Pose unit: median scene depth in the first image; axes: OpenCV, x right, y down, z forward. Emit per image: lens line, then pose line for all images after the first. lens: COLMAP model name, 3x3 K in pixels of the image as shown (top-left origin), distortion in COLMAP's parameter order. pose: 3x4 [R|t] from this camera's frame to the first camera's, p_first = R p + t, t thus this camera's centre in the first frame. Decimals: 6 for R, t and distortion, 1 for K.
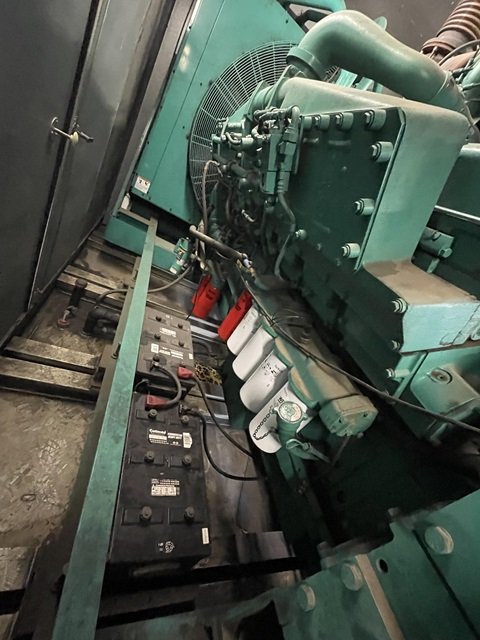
lens RADIAL K [[259.0, 0, 239.5], [0, 259.0, 319.7], [0, 0, 1]] dist [-0.001310, 0.000051]
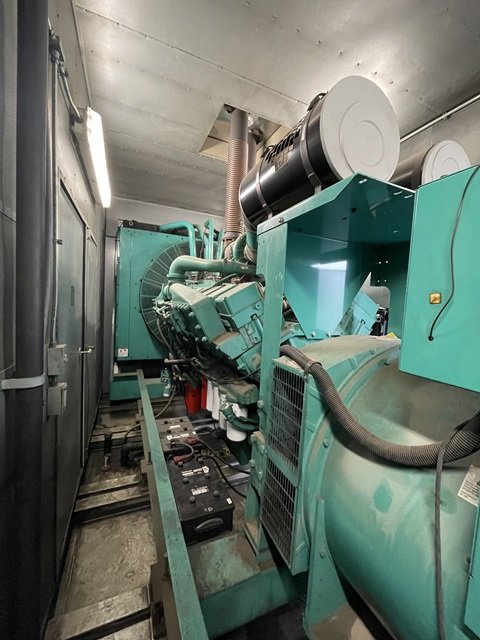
lens RADIAL K [[259.0, 0, 240.2], [0, 259.0, 320.8], [0, 0, 1]] dist [-0.001310, 0.000051]
pose [[0.866446, -0.485269, 0.117411, 0.178962], [0.493809, 0.798247, -0.344897, 0.265486], [0.073645, 0.356813, 0.931268, -0.605480]]
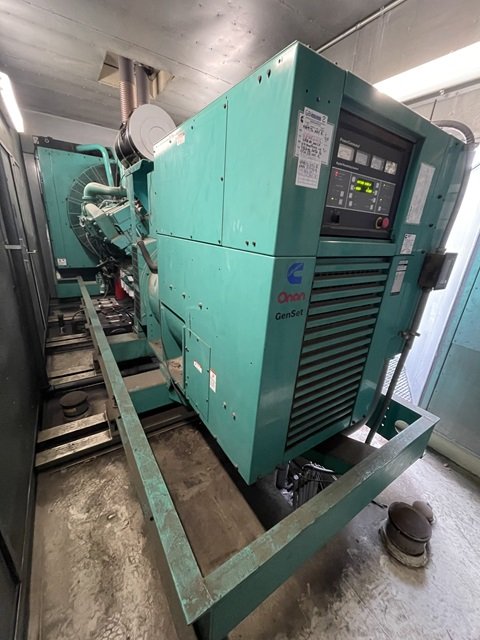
lens RADIAL K [[259.0, 0, 239.3], [0, 259.0, 318.4], [0, 0, 1]] dist [-0.001310, 0.000051]
pose [[0.833094, -0.542346, 0.108694, 0.417400], [0.548116, 0.835846, -0.030488, 0.927766], [-0.074316, 0.084976, 0.993608, -1.453413]]
